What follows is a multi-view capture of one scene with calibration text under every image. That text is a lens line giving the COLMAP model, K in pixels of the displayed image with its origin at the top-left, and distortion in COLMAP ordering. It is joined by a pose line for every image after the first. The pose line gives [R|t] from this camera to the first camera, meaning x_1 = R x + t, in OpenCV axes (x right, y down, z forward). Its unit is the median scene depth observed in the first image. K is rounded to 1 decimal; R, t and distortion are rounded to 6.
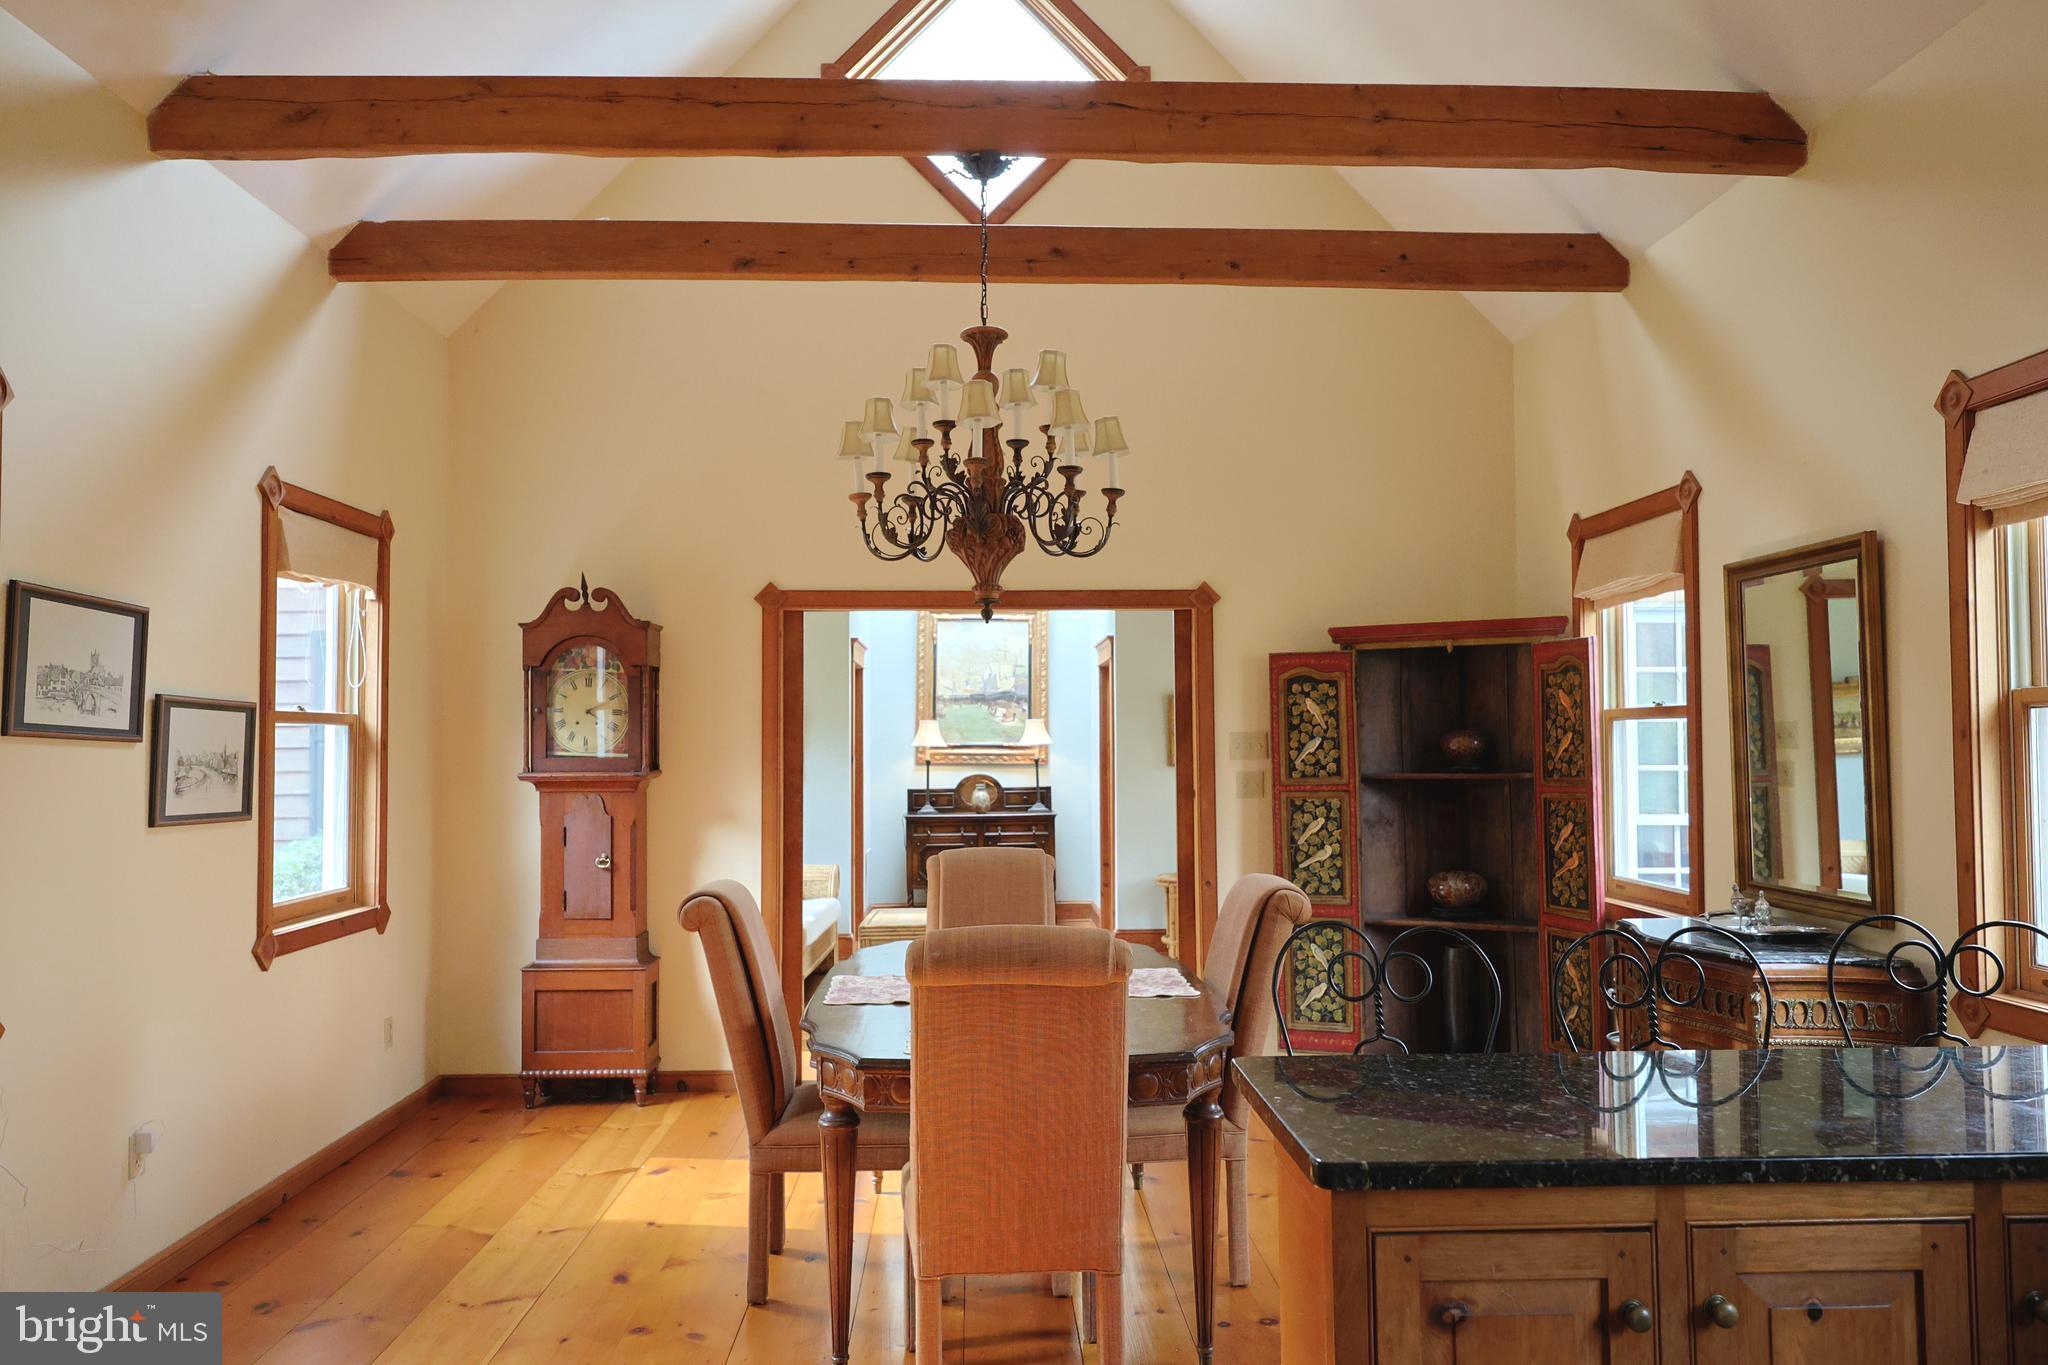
lens RADIAL K [[1466.0, 0, 1024.0], [0, 1466.0, 682.5], [0, 0, 1]] dist [-0.001691, 0.000359]
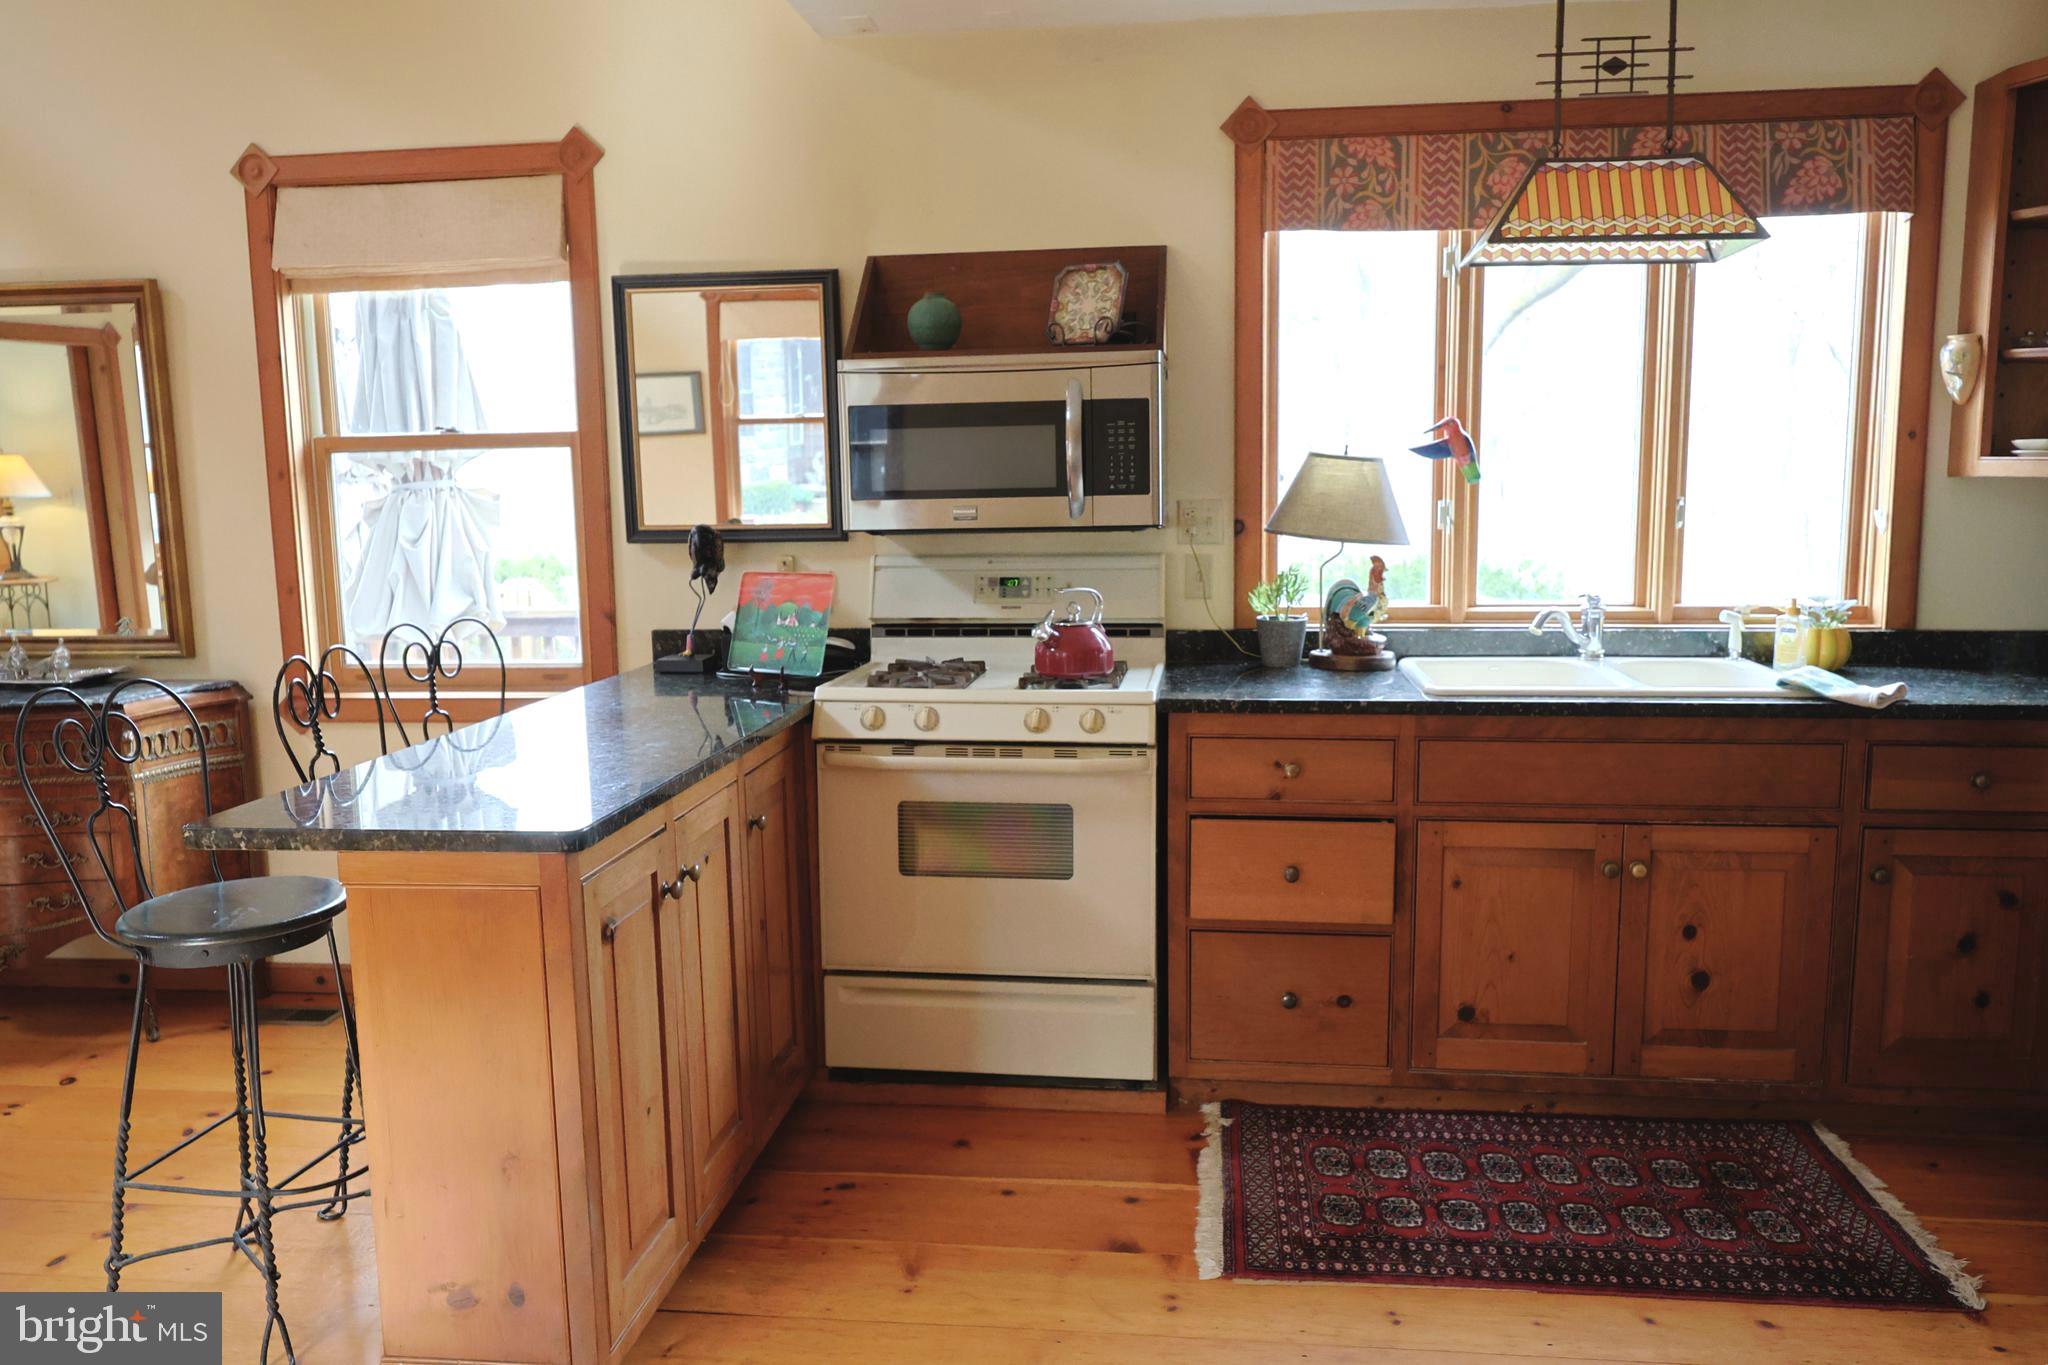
lens RADIAL K [[1507.5, 0, 1014.4], [0, 1507.5, 687.2], [0, 0, 1]] dist [-0.006139, -0.001708]
pose [[0.167414, -0.130440, 0.977219, -0.433954], [-0.026009, 0.990279, 0.136639, 0.023062], [-0.985543, -0.048292, 0.162394, 0.233421]]
